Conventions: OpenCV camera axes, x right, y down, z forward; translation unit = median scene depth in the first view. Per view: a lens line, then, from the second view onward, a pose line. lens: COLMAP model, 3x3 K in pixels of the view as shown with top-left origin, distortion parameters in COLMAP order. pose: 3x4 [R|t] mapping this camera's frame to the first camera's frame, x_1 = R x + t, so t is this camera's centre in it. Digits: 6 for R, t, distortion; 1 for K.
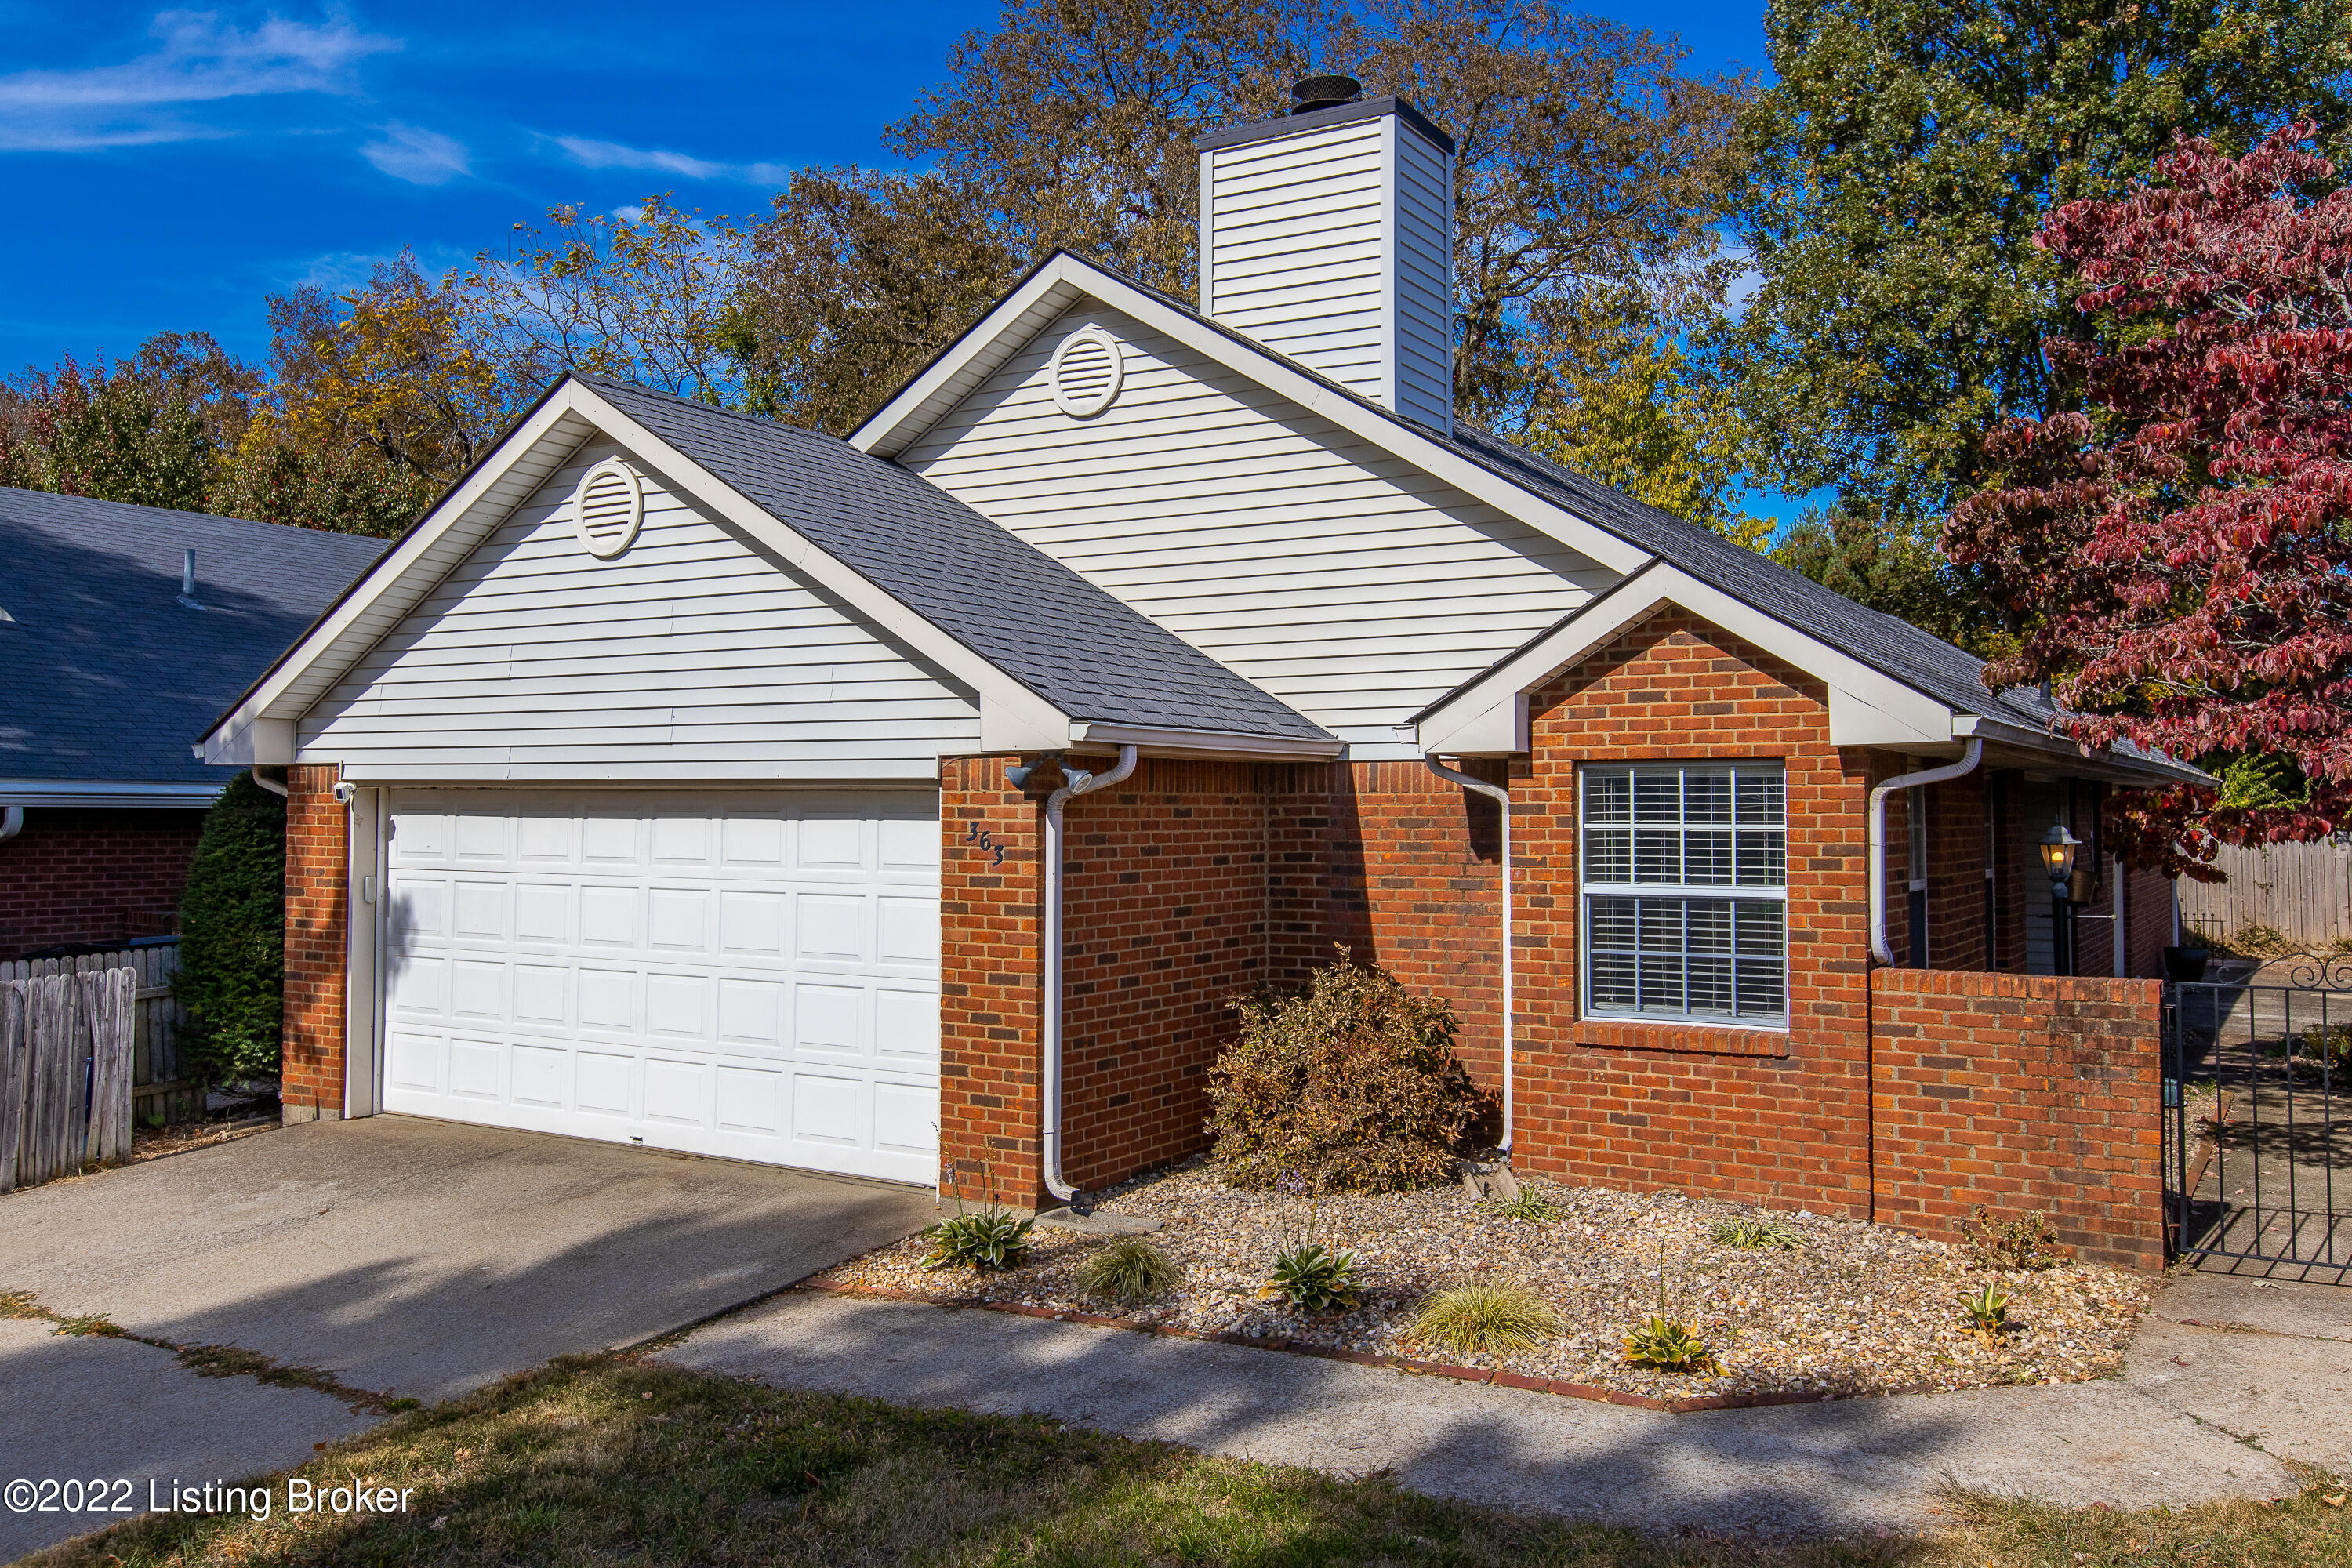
lens RADIAL K [[1838.4, 0, 1172.1], [0, 1838.4, 741.2], [0, 0, 1]] dist [-0.001026, -0.008887]
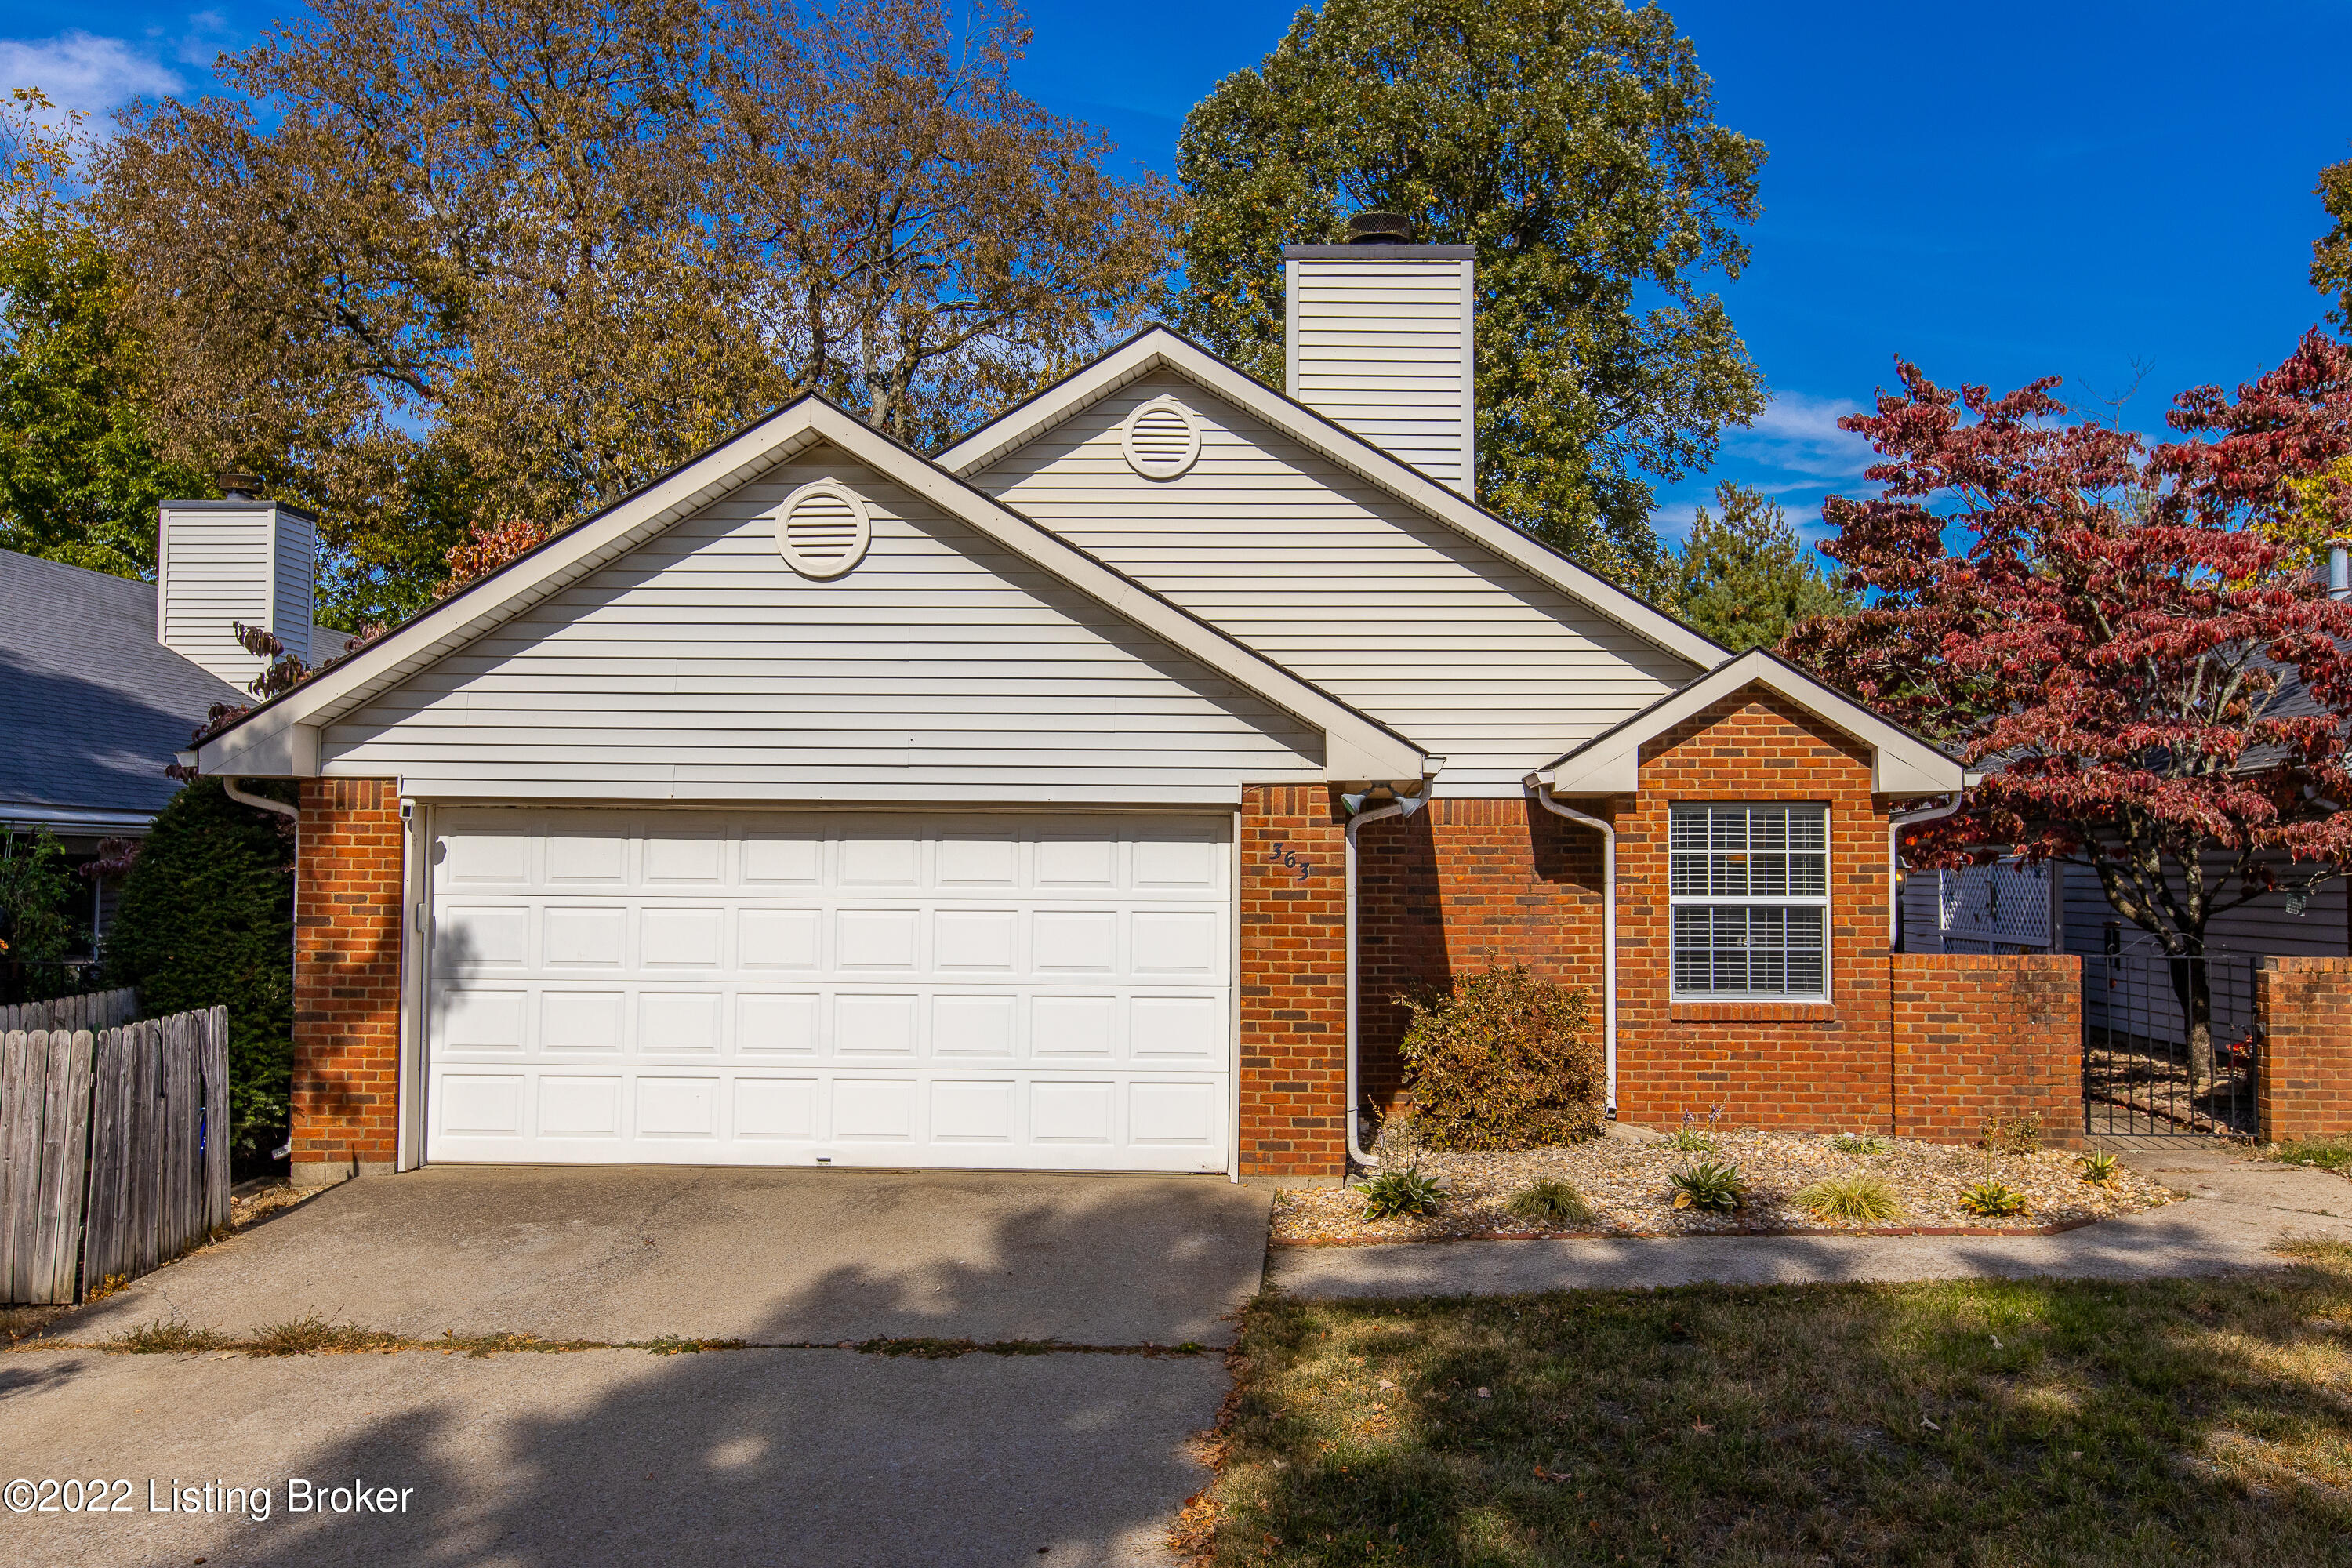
lens RADIAL K [[1948.4, 0, 1175.9], [0, 1948.4, 788.3], [0, 0, 1]] dist [-0.011579, 0.001153]
pose [[0.876438, 0.024357, 0.480898, -0.733558], [-0.022099, 0.999702, -0.010360, 0.023940], [-0.481007, -0.001547, 0.876715, -0.024047]]
